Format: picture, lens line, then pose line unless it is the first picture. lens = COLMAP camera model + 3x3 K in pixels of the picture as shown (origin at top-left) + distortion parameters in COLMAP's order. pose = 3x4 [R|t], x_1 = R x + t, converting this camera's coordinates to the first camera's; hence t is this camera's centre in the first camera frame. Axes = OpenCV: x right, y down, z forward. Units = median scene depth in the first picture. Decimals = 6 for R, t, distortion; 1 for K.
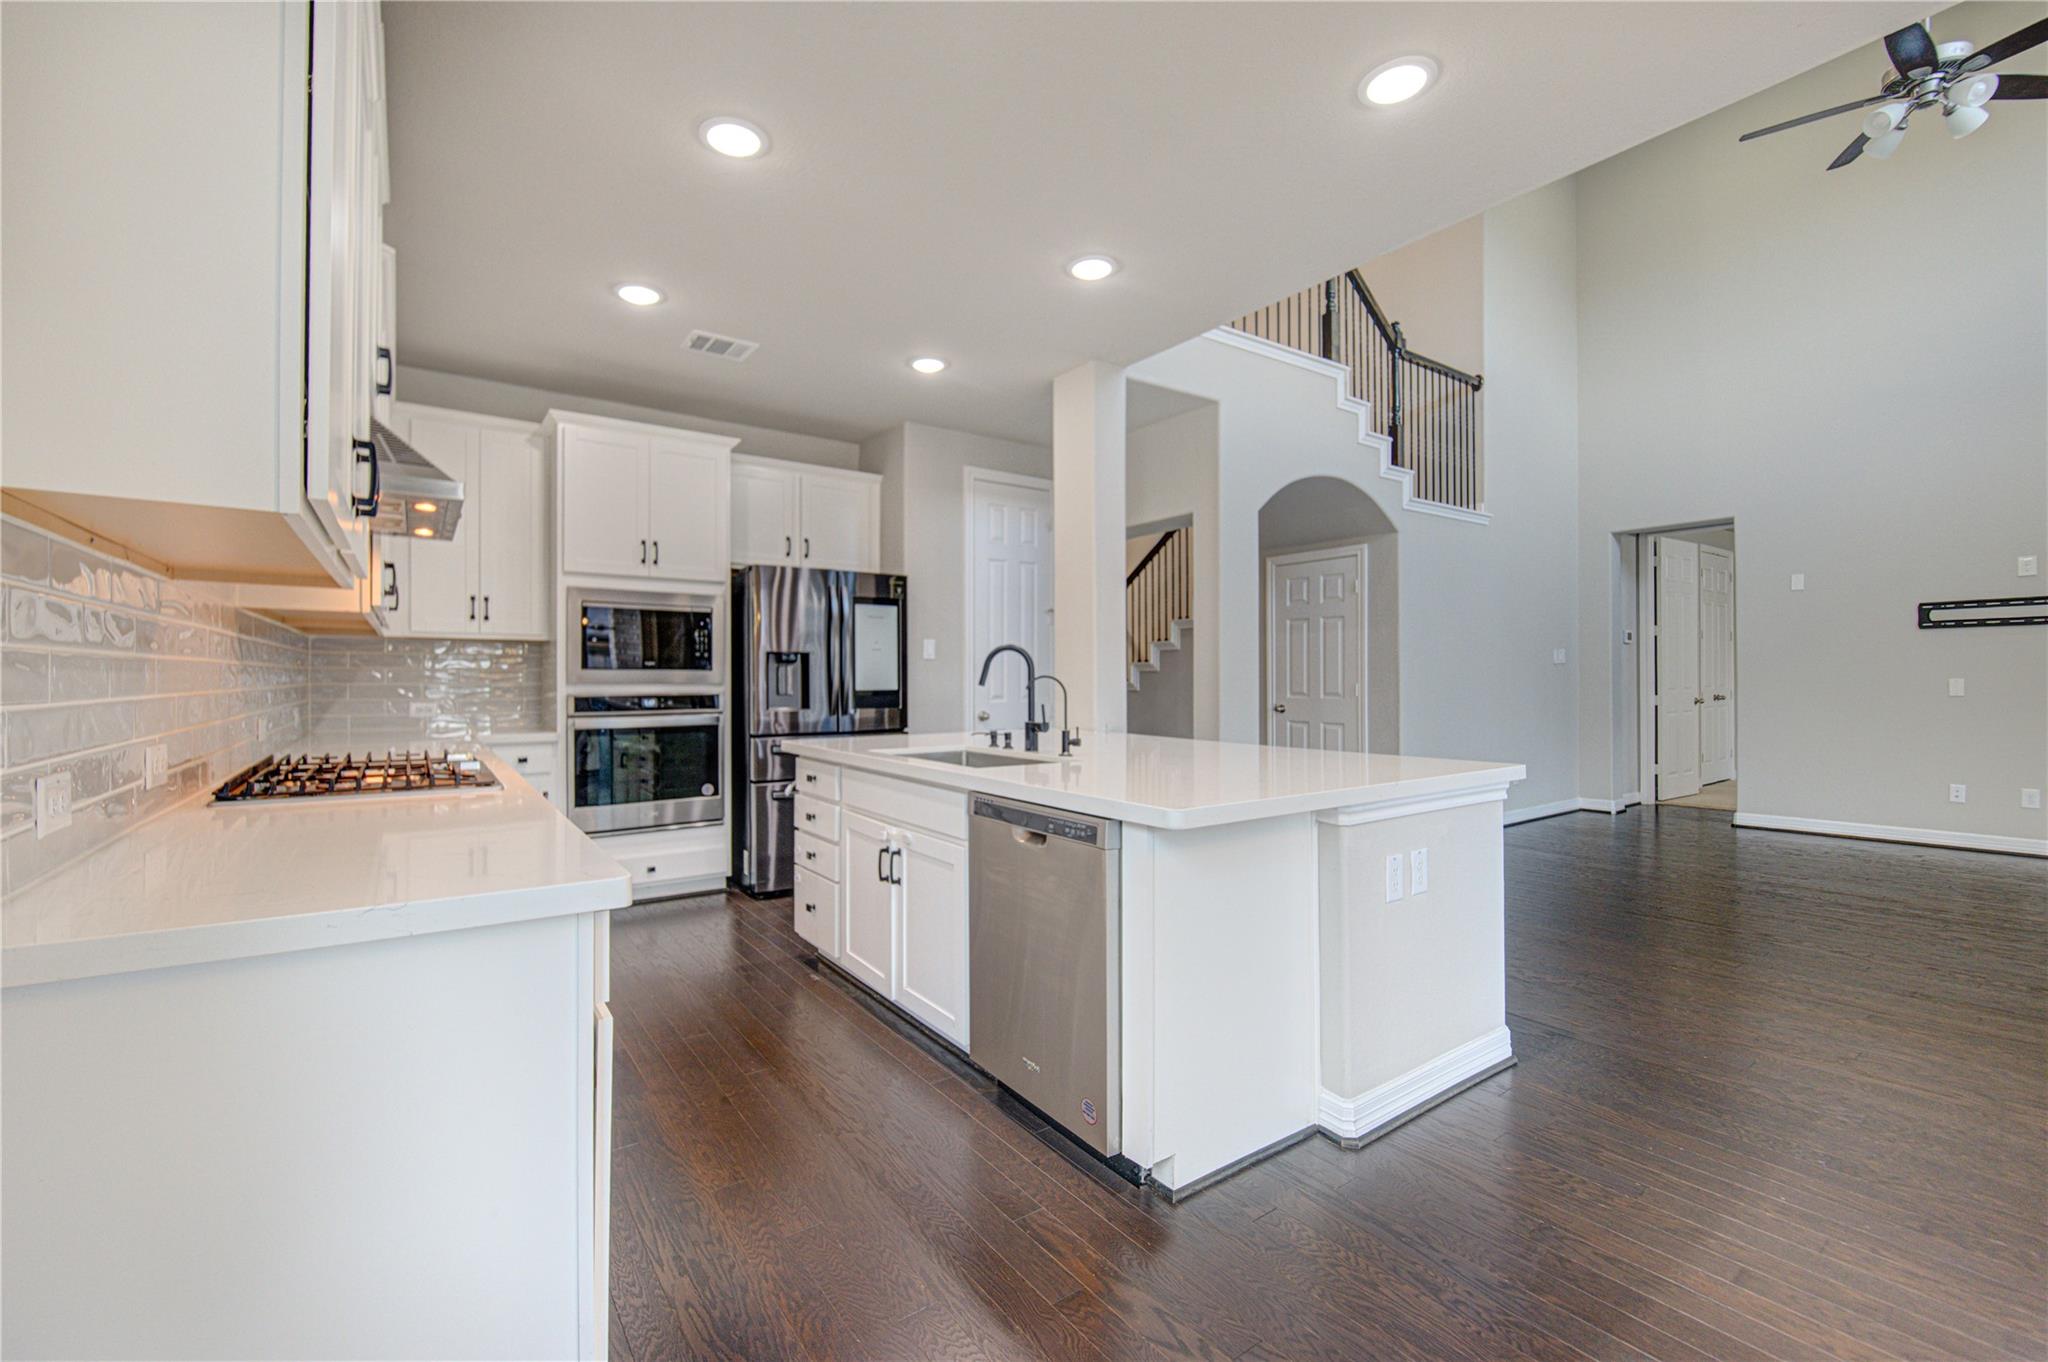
lens RADIAL K [[856.1, 0, 1016.4], [0, 856.1, 673.7], [0, 0, 1]] dist [-0.017145, 0.000051]
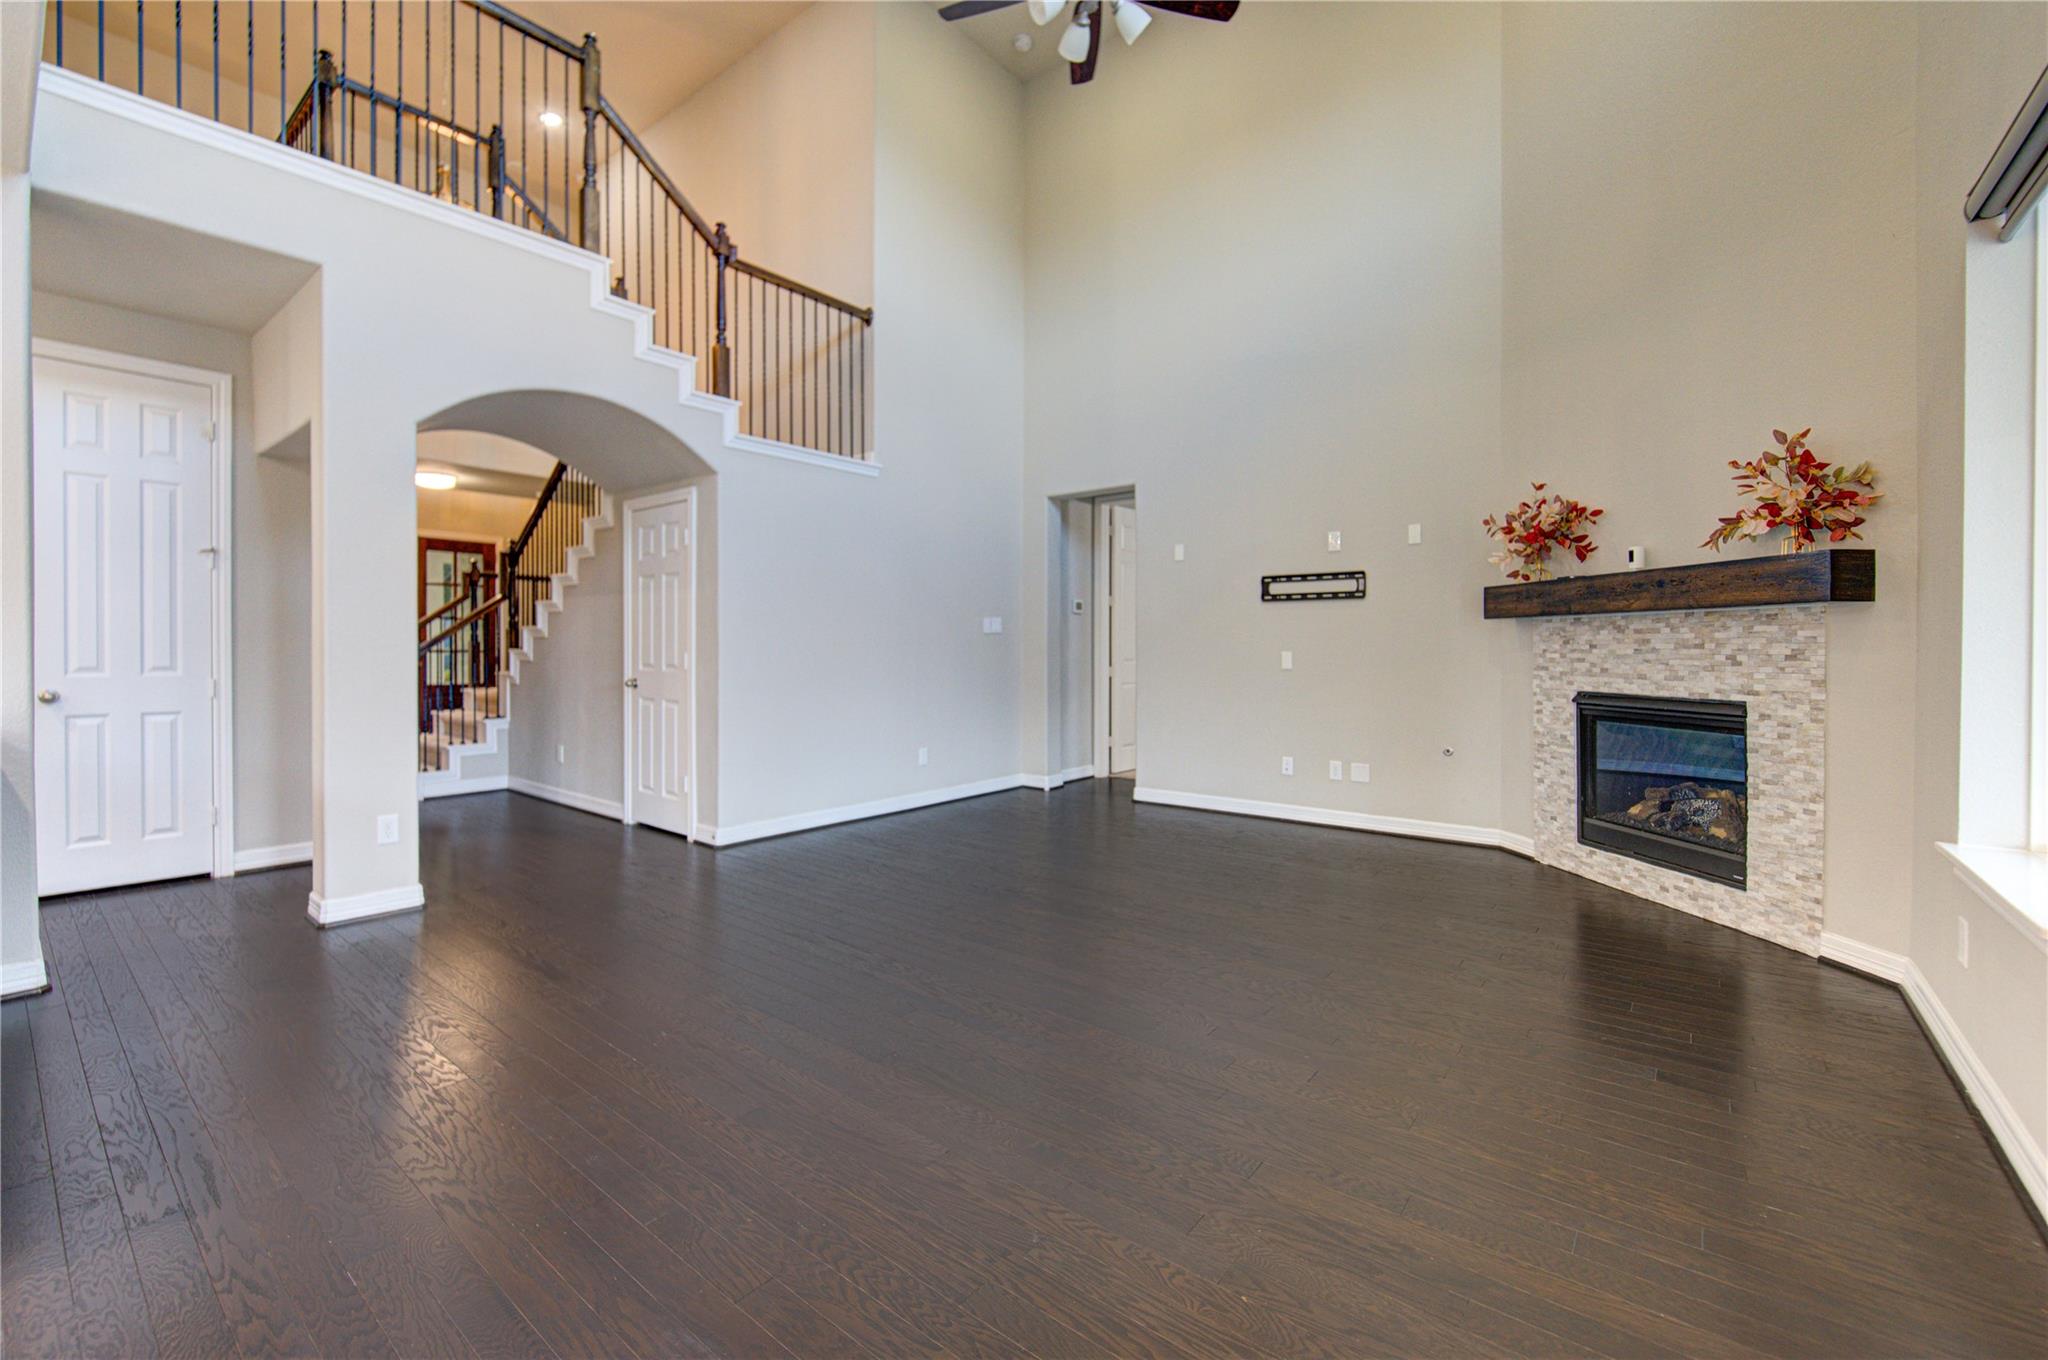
lens RADIAL K [[837.8, 0, 1045.4], [0, 837.8, 652.7], [0, 0, 1]] dist [-0.014600, -0.000250]
pose [[0.954572, 0.005020, 0.297938, 0.670386], [-0.008309, 0.999918, 0.009773, 0.000069], [-0.297865, -0.011805, 0.954535, 0.150363]]
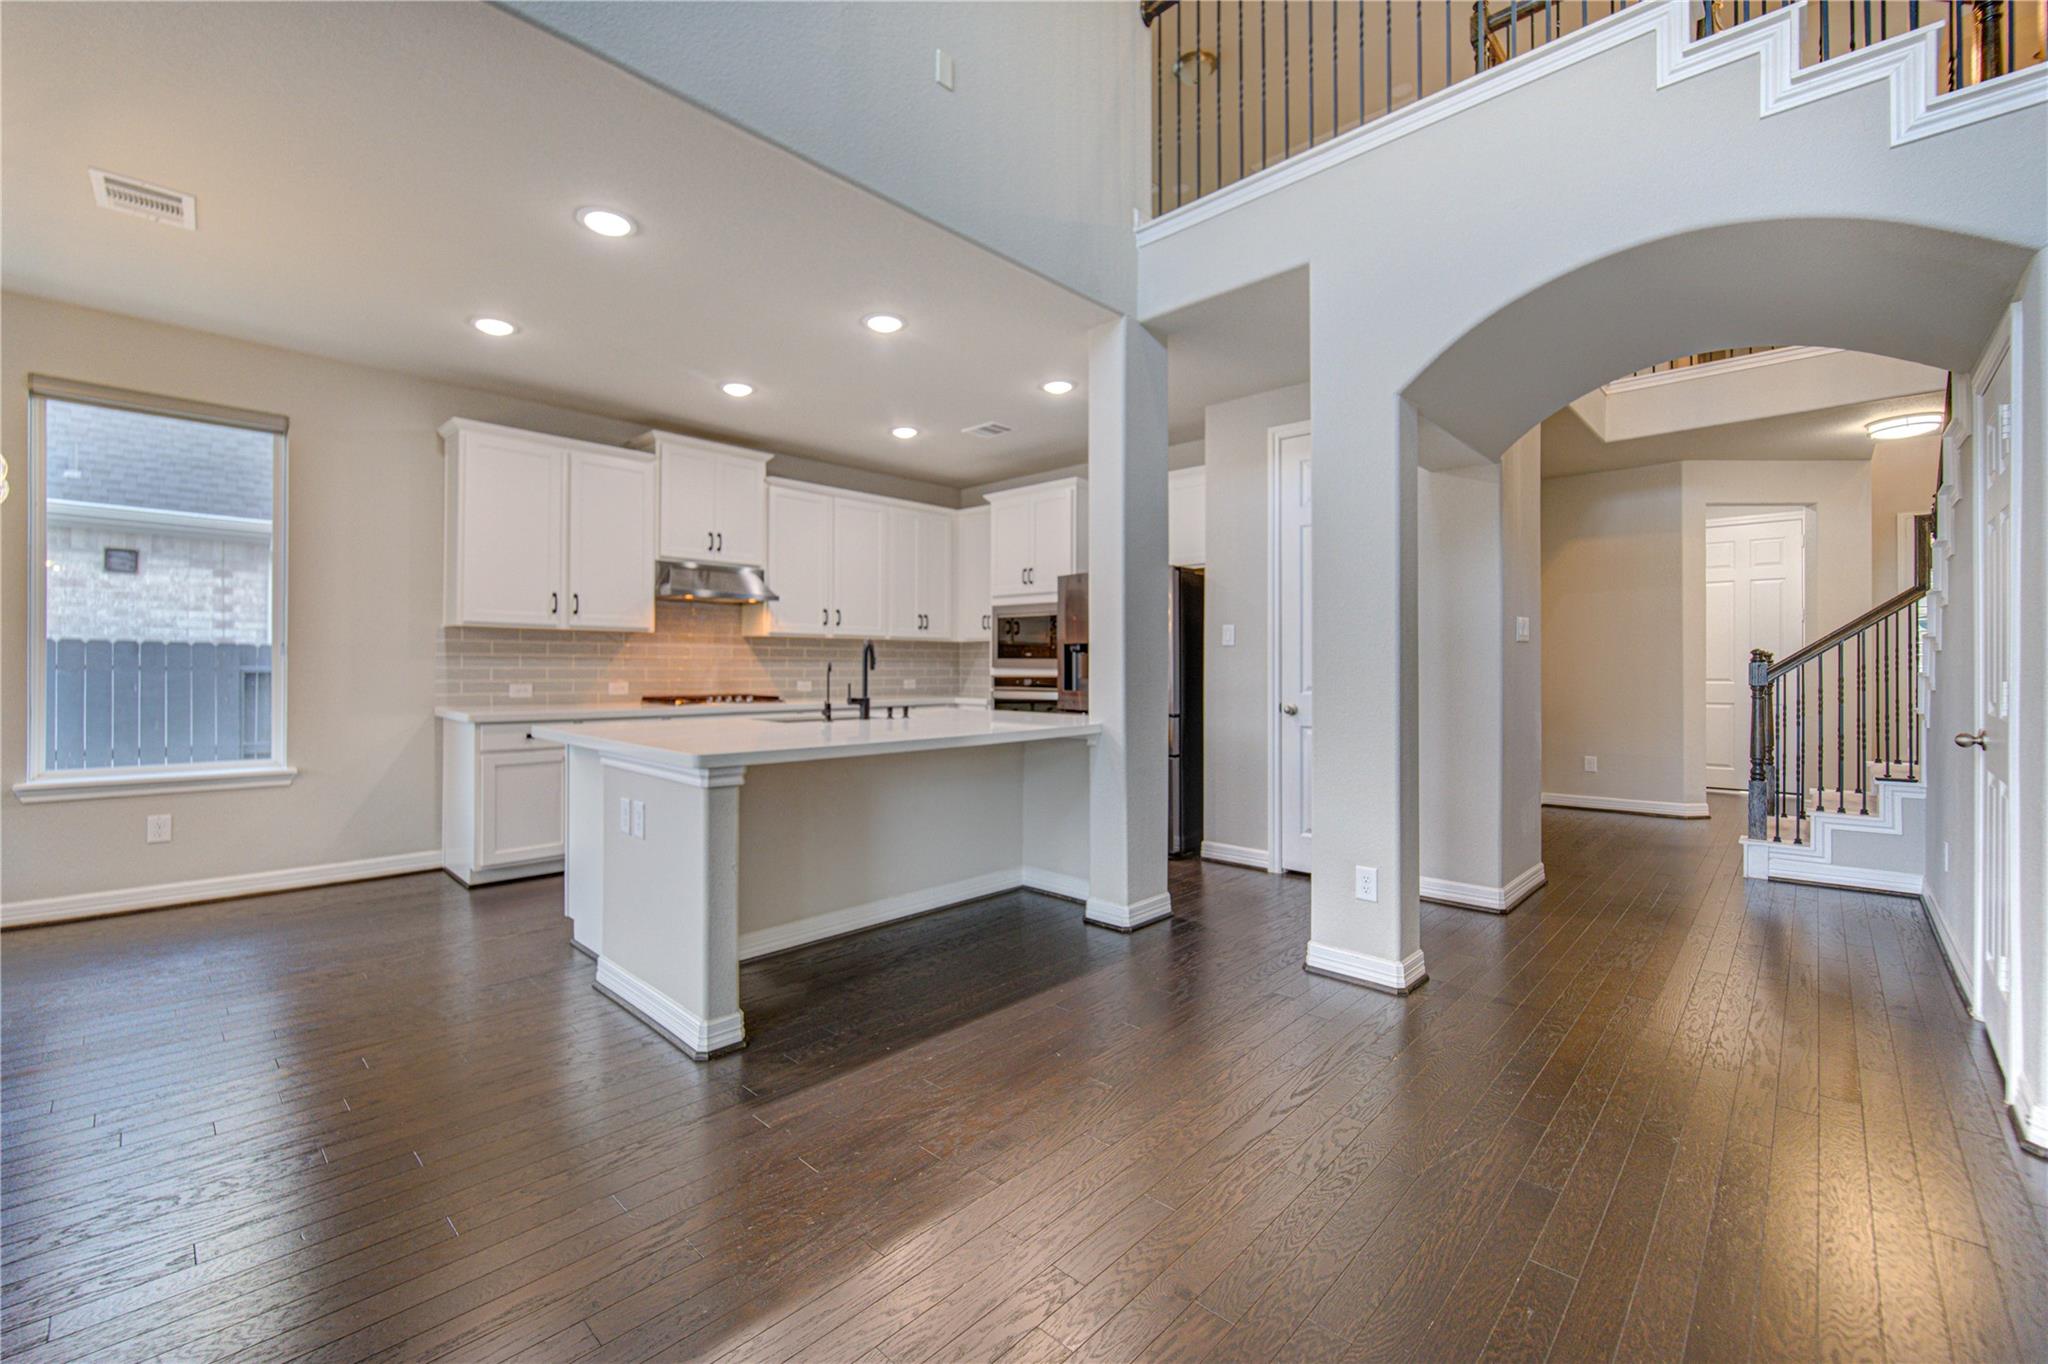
lens RADIAL K [[842.6, 0, 1000.8], [0, 842.6, 663.7], [0, 0, 1]] dist [-0.020389, -0.000012]
pose [[0.182786, -0.000273, -0.983153, 0.918776], [-0.000019, 1.000000, -0.000281, 0.003857], [0.983153, 0.000070, 0.182786, 0.685098]]
